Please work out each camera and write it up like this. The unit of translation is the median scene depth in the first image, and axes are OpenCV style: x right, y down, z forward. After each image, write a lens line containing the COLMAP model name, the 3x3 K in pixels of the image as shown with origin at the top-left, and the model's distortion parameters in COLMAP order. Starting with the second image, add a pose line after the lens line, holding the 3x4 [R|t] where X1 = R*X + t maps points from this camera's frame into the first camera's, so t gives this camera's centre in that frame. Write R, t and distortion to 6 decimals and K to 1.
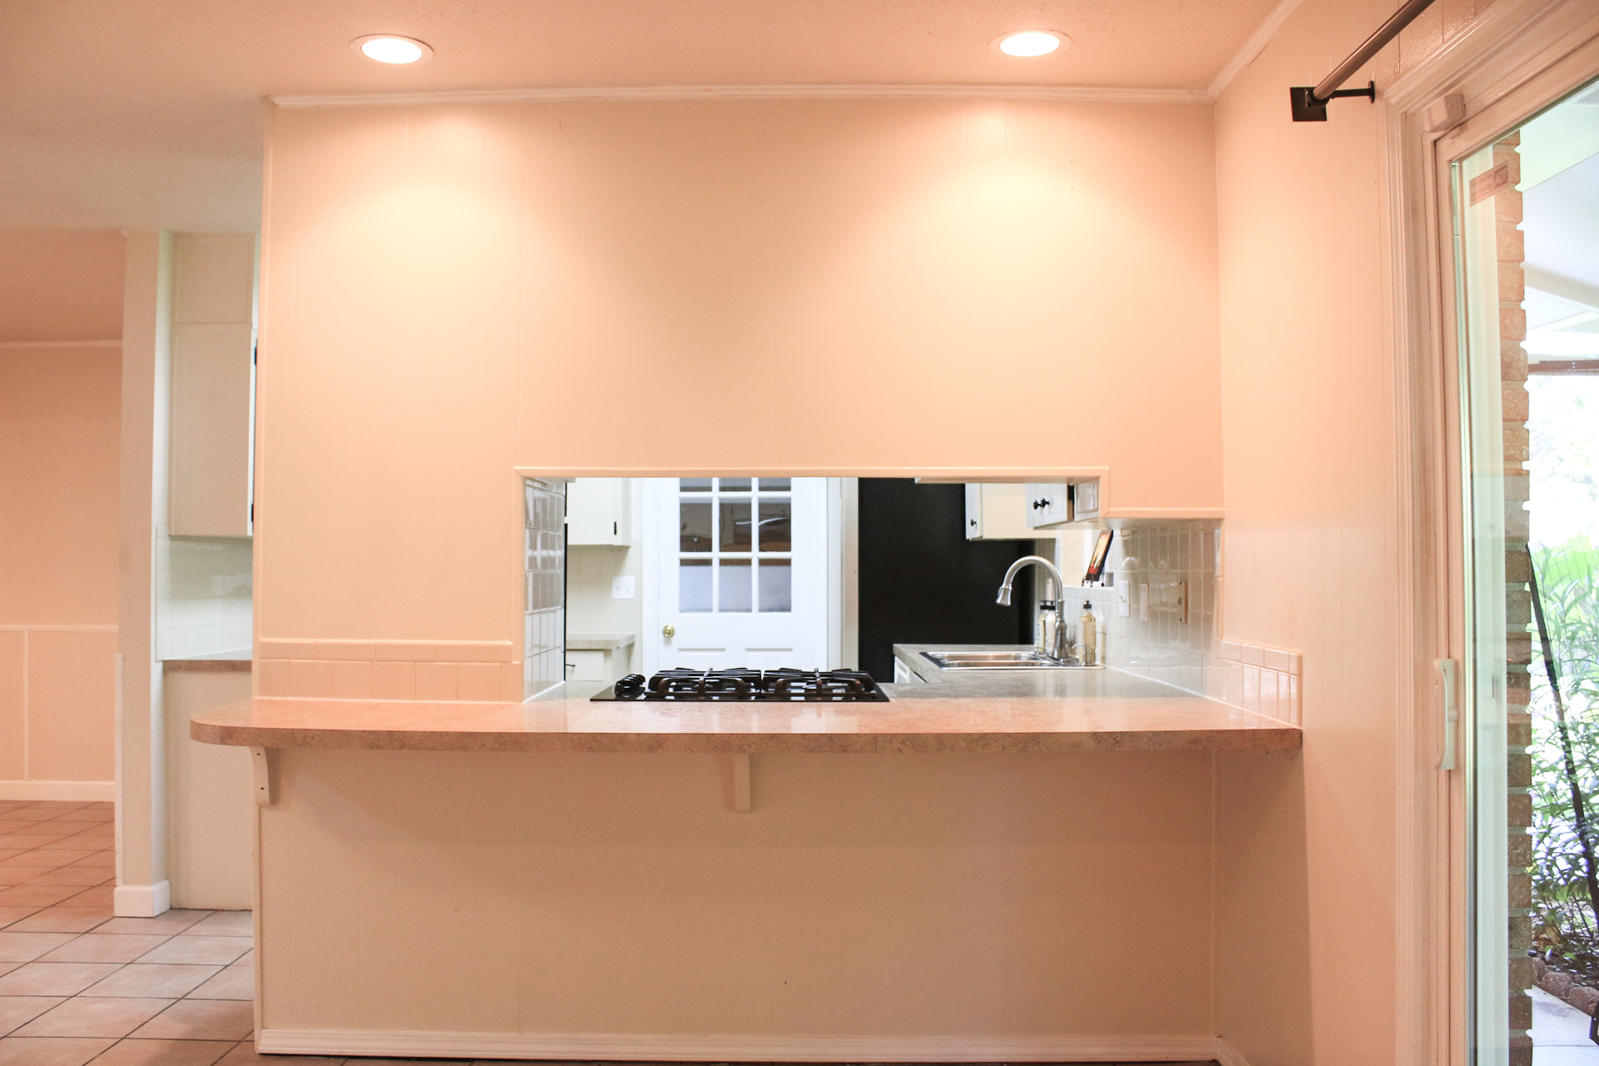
lens RADIAL K [[1317.1, 0, 788.4], [0, 1317.1, 534.1], [0, 0, 1]] dist [-0.155768, 0.132109]
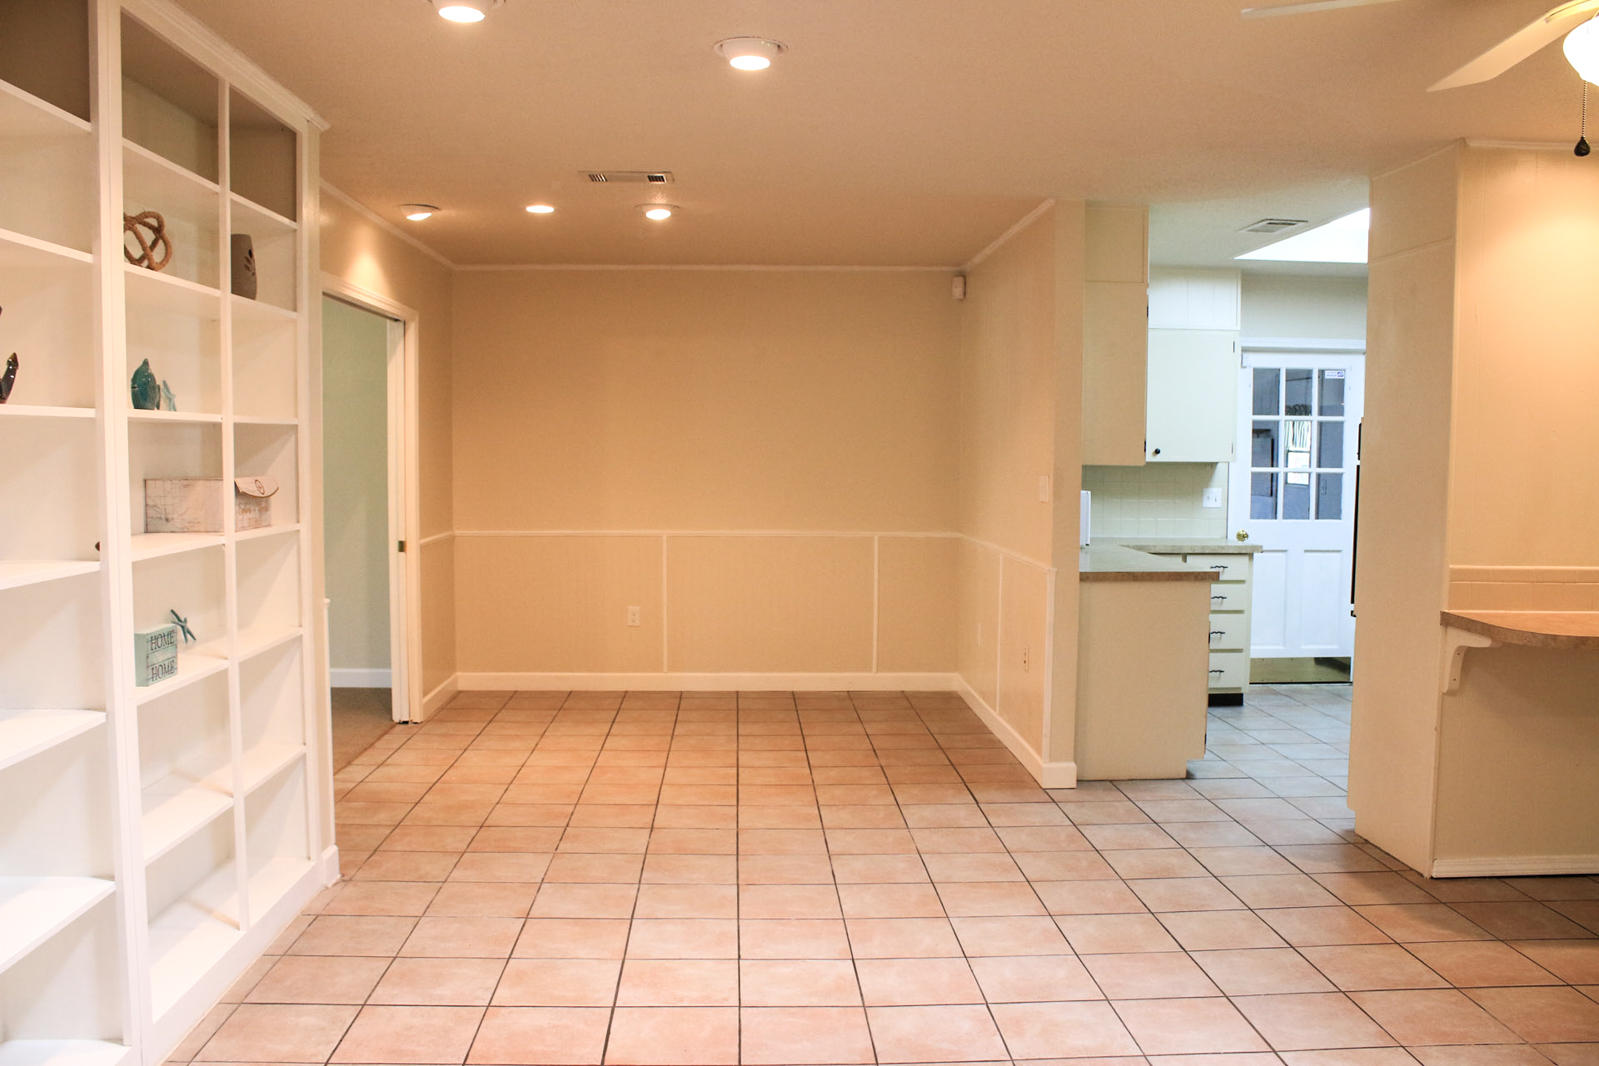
lens RADIAL K [[1317.1, 0, 811.2], [0, 1317.1, 537.2], [0, 0, 1]] dist [-0.155768, 0.132109]
pose [[0.998196, 0.004895, 0.059832, -0.944461], [-0.010745, 0.995144, 0.097840, -0.056606], [-0.059062, -0.098307, 0.993402, -0.204204]]
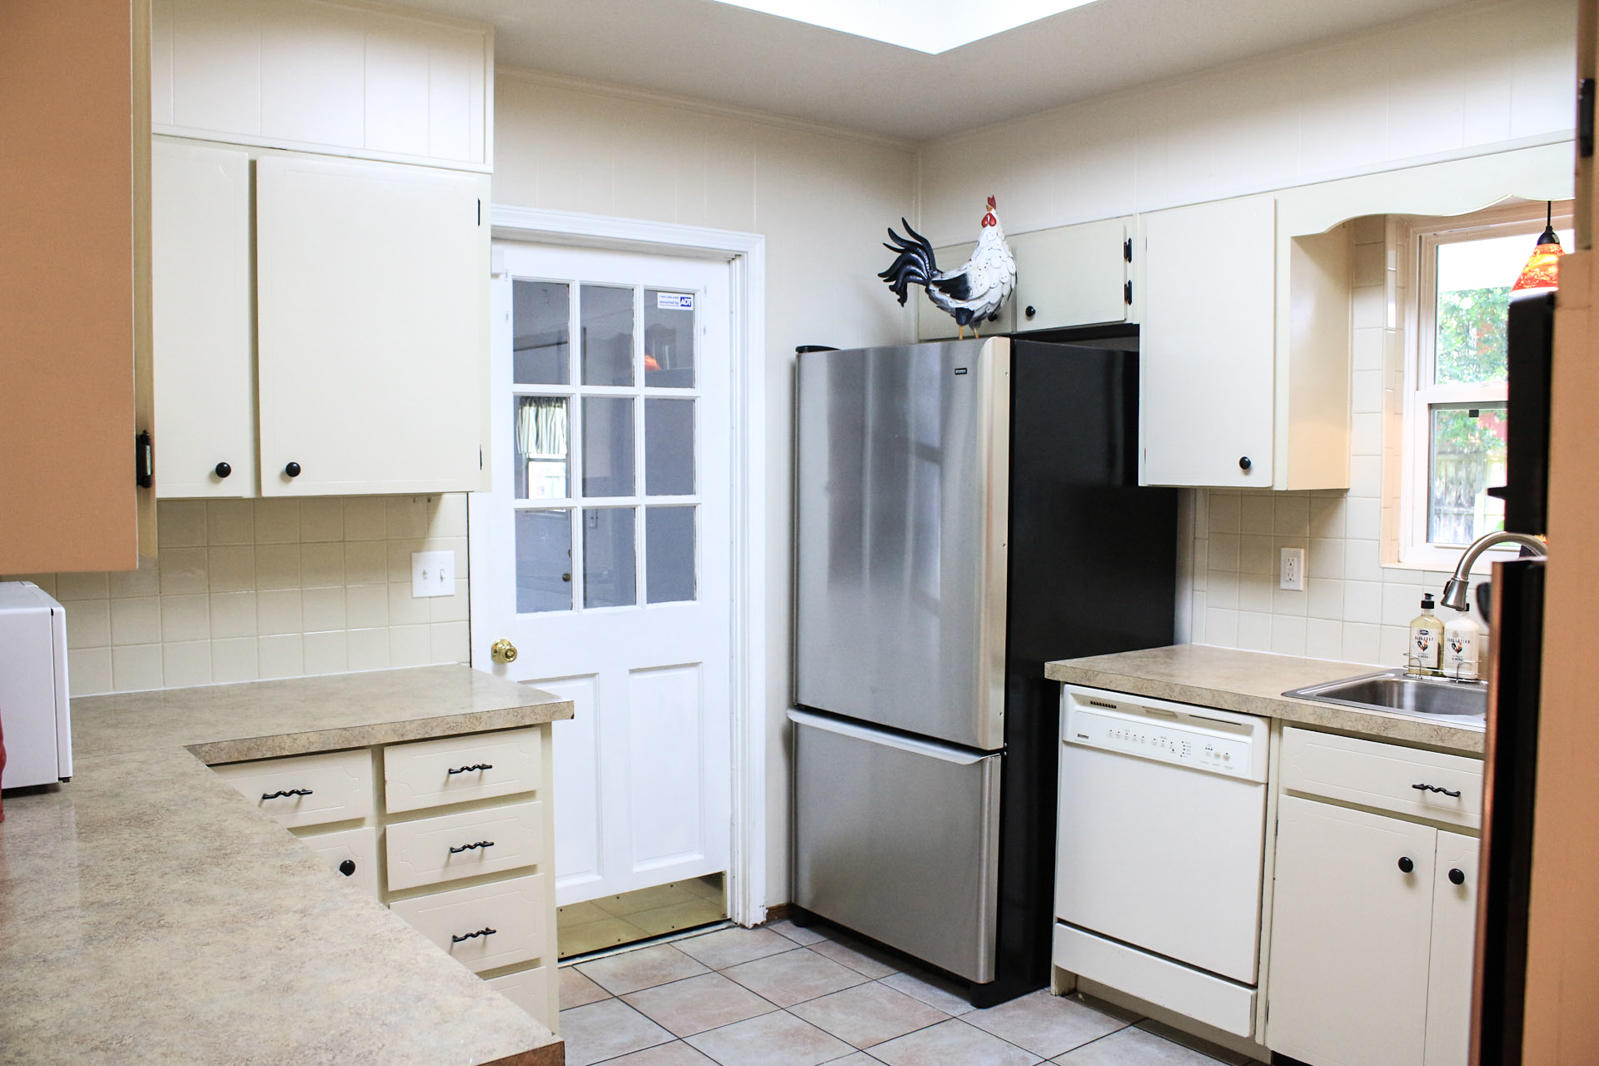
lens RADIAL K [[1317.1, 0, 795.5], [0, 1317.1, 541.4], [0, 0, 1]] dist [-0.155768, 0.132109]
pose [[0.790025, -0.038575, 0.611860, -0.549771], [-0.018432, 0.996073, 0.086597, -0.028805], [-0.612797, -0.079692, 0.786212, 0.918171]]
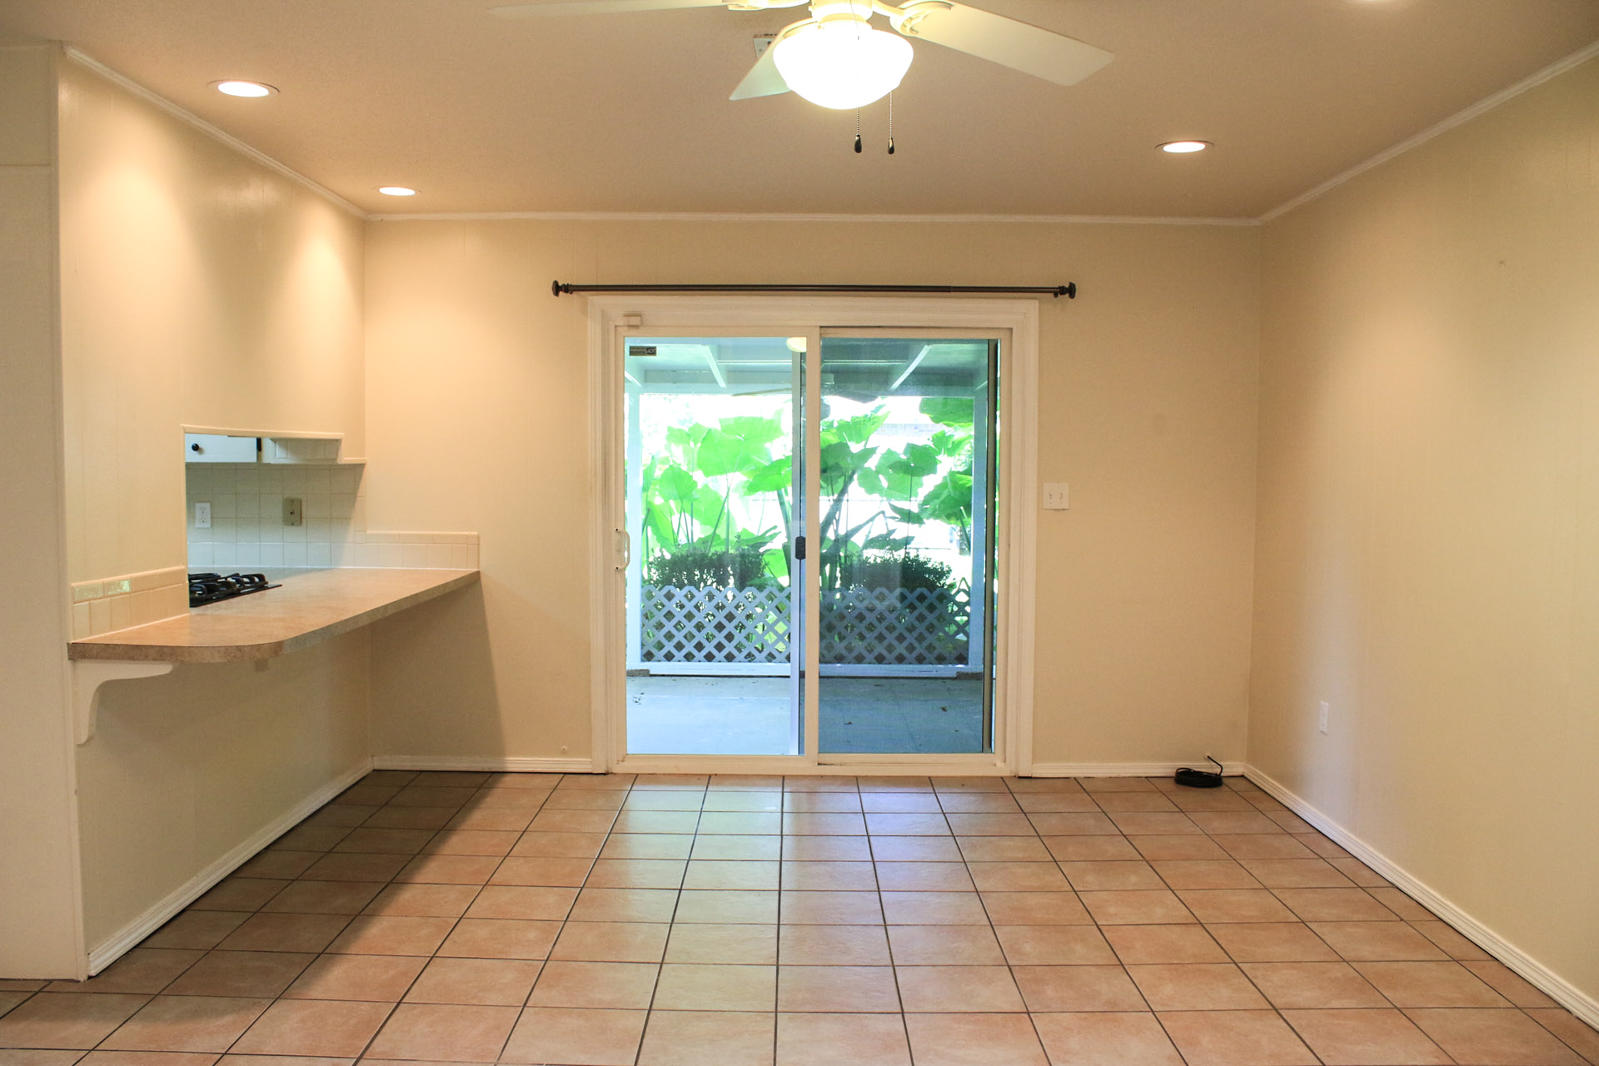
lens RADIAL K [[1317.1, 0, 785.3], [0, 1317.1, 535.3], [0, 0, 1]] dist [-0.155768, 0.132109]
pose [[0.003164, -0.058541, 0.998280, -1.182210], [-0.031817, 0.997774, 0.058612, -0.030307], [-0.999489, -0.031947, 0.001294, 0.353339]]
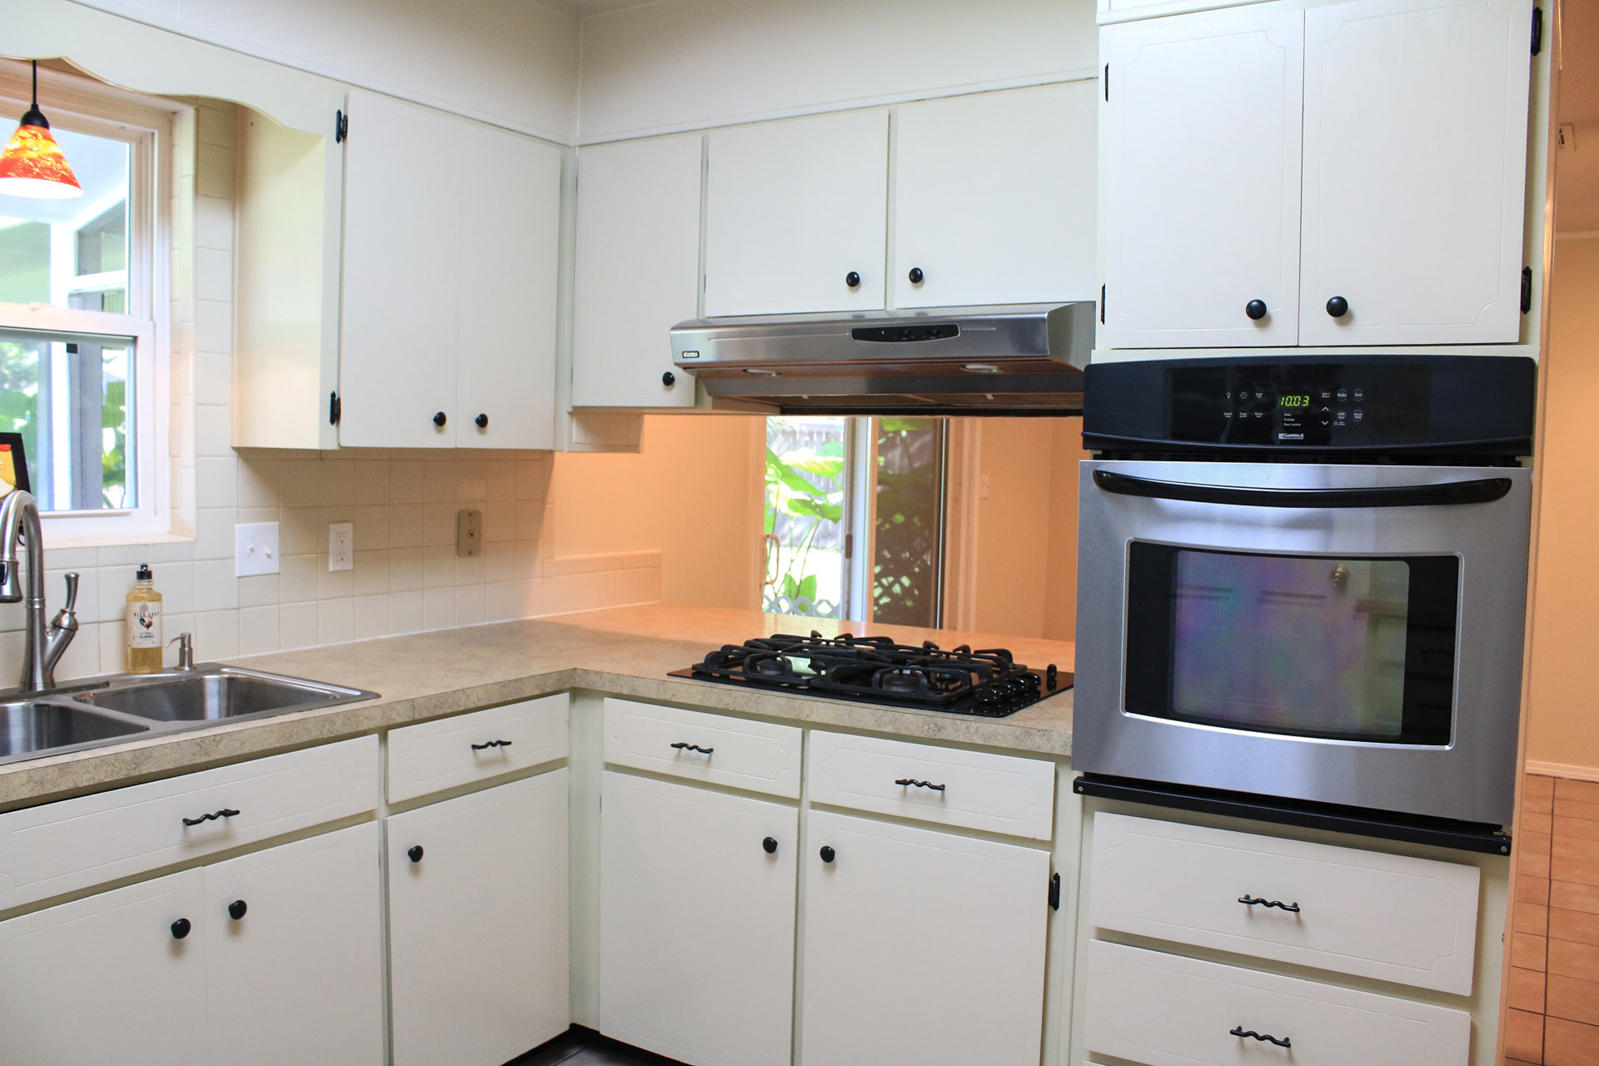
lens RADIAL K [[1317.1, 0, 802.6], [0, 1317.1, 534.0], [0, 0, 1]] dist [-0.155768, 0.132109]
pose [[-0.859740, -0.052989, 0.507976, -0.356226], [-0.038392, 0.998494, 0.039180, 0.004920], [-0.509287, 0.014183, -0.860480, 1.548258]]
